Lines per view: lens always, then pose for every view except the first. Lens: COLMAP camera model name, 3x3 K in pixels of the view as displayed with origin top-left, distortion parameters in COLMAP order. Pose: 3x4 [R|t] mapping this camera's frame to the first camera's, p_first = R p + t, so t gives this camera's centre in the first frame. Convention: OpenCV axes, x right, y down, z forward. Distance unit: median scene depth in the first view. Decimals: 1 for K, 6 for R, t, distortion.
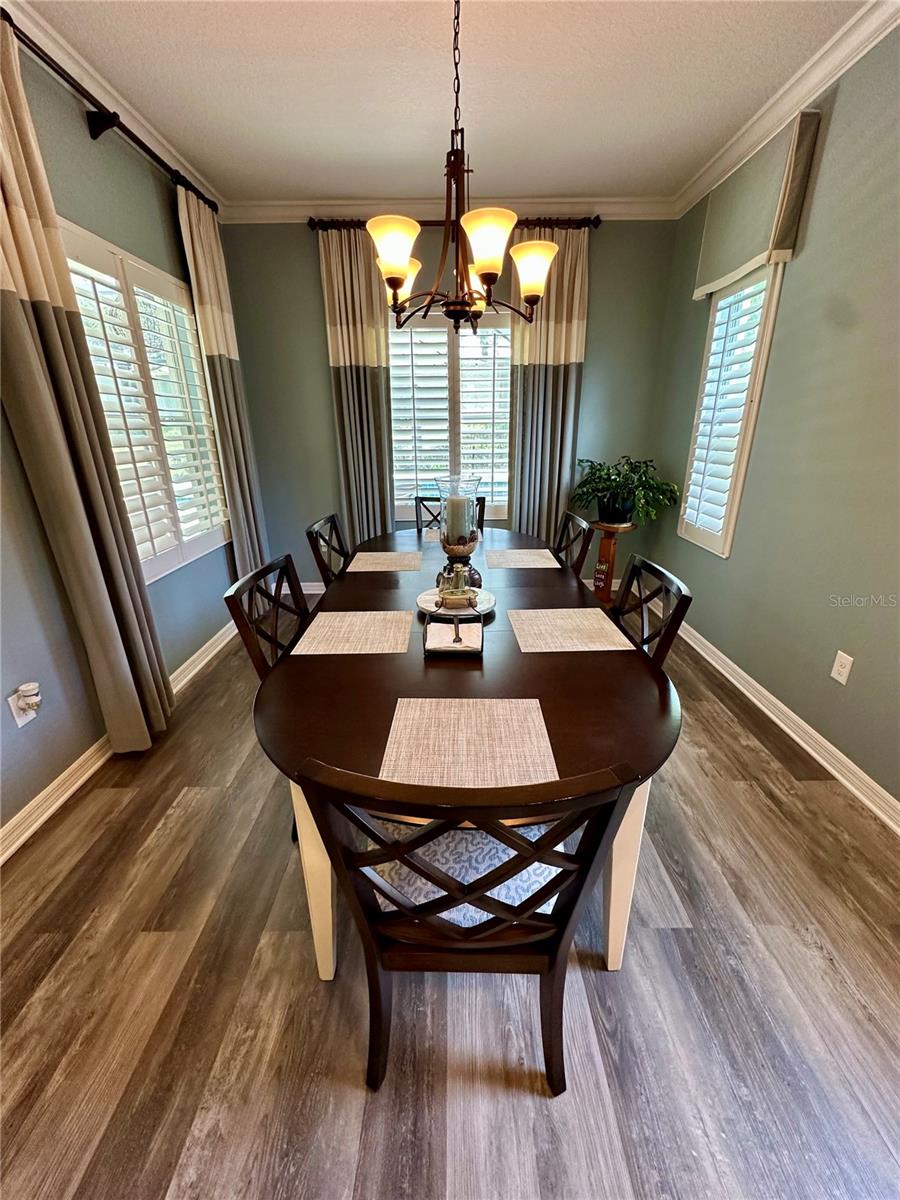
lens RADIAL K [[477.5, 0, 452.3], [0, 477.5, 600.8], [0, 0, 1]] dist [-0.002776, 0.000264]
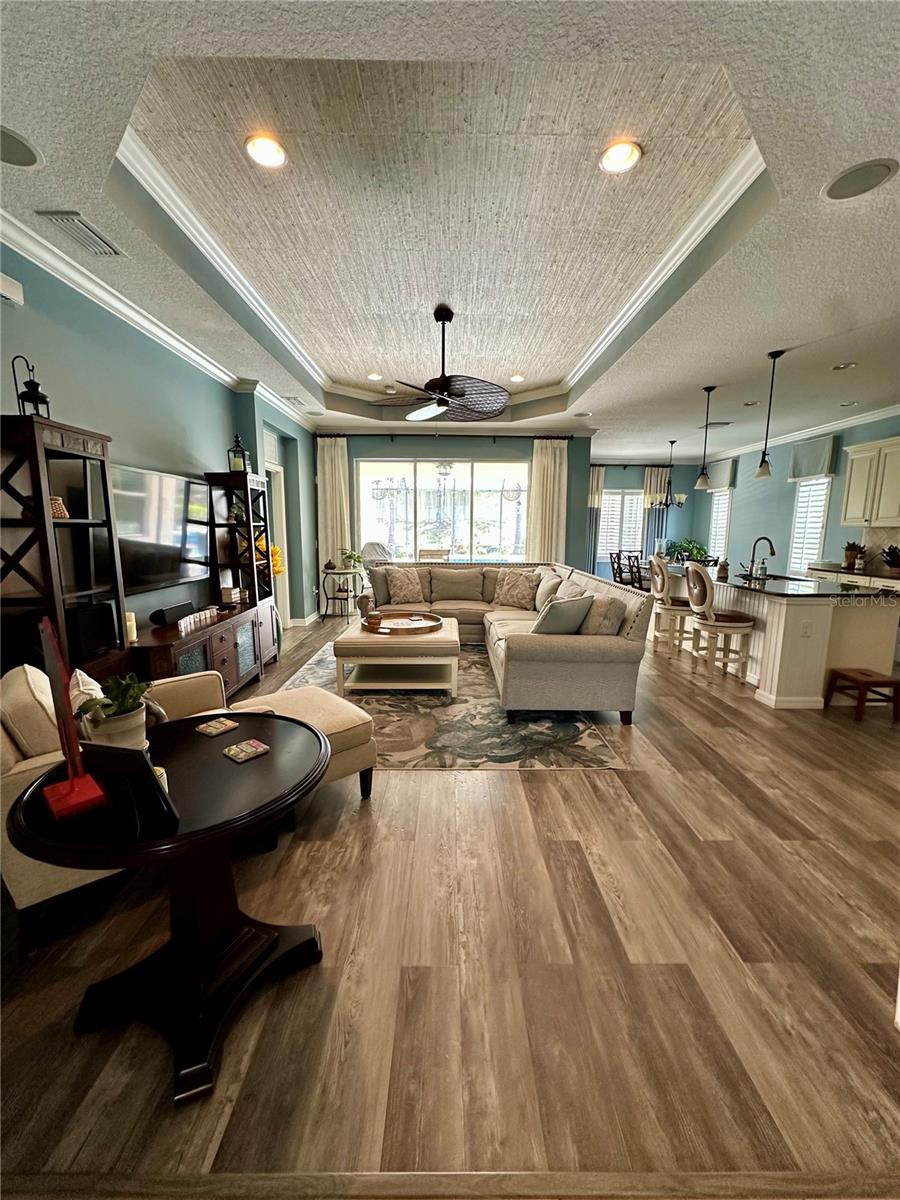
lens RADIAL K [[477.5, 0, 453.7], [0, 477.5, 601.0], [0, 0, 1]] dist [-0.002776, 0.000264]
pose [[0.999889, 0.014595, 0.002856, -1.035230], [-0.013759, 0.980733, -0.194866, 0.642596], [-0.005645, 0.194806, 0.980826, -1.729536]]
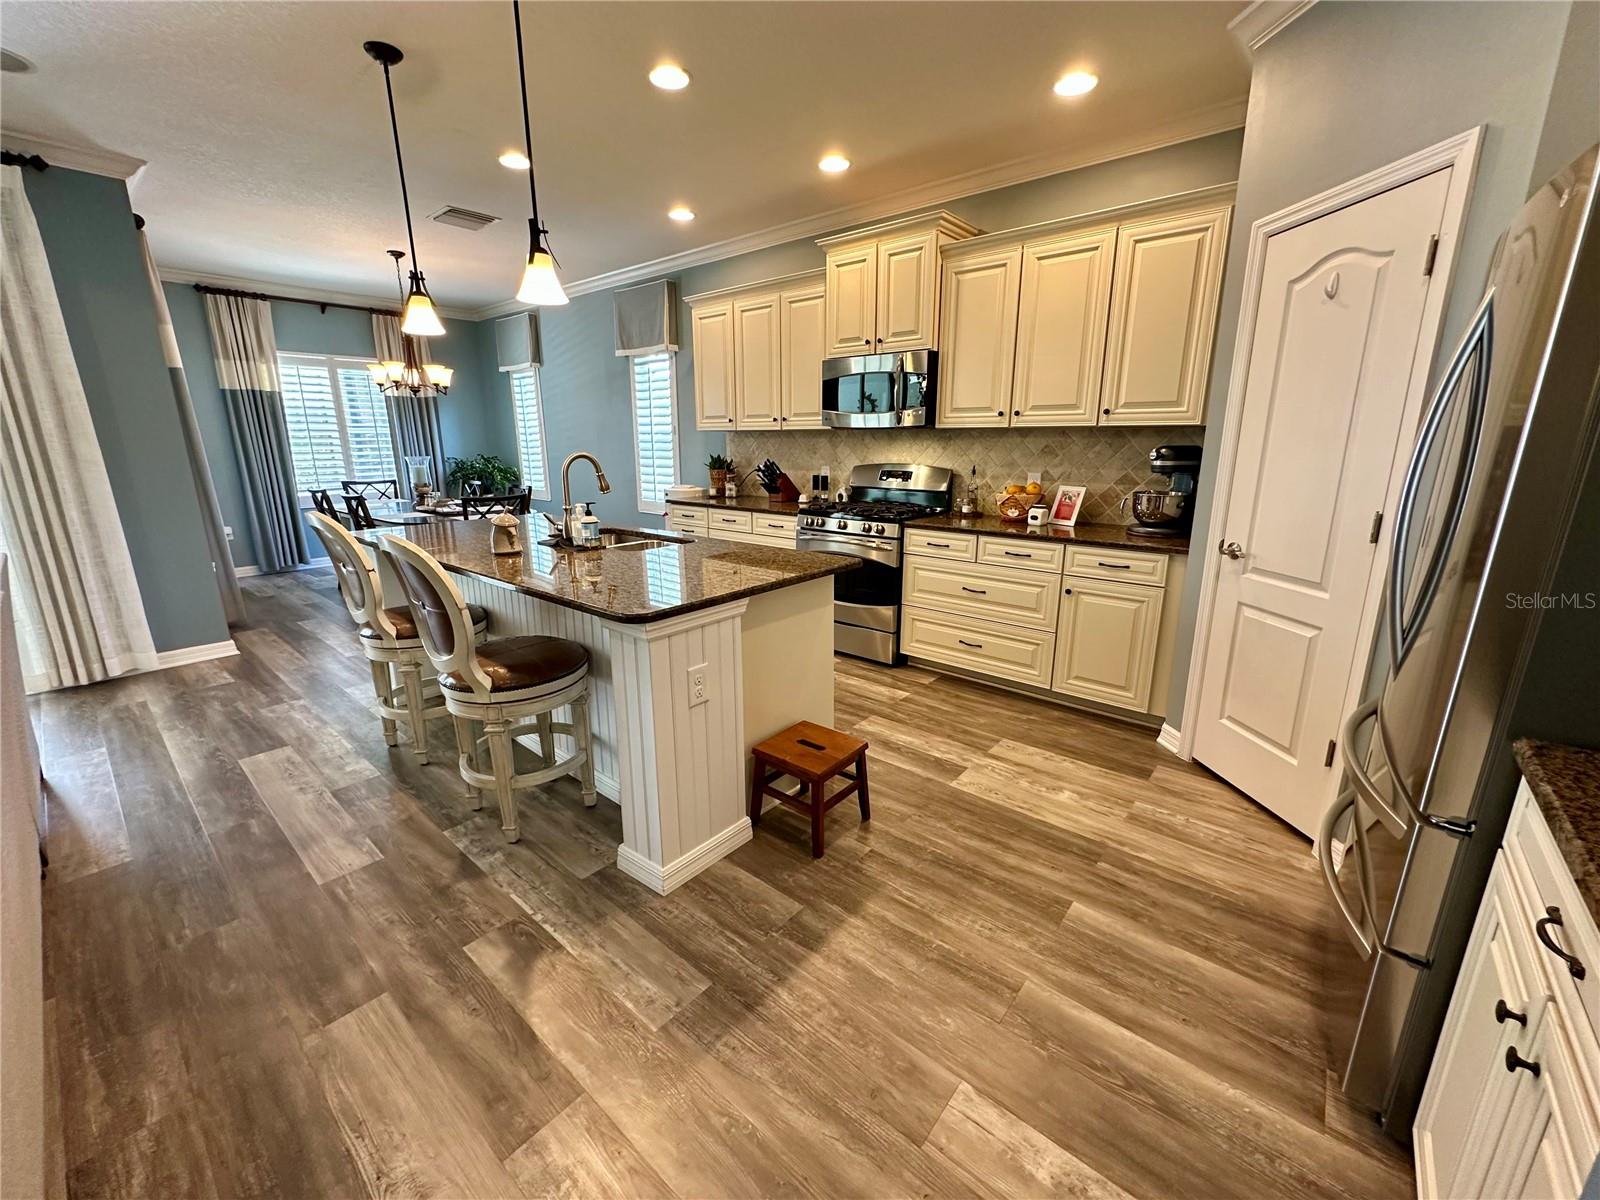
lens RADIAL K [[636.6, 0, 802.2], [0, 636.6, 595.5], [0, 0, 1]] dist [-0.002776, 0.000264]
pose [[0.652872, -0.175288, 0.736907, -0.603926], [0.254786, 0.966988, 0.004286, 0.435133], [-0.713332, 0.184955, 0.675980, -1.163202]]
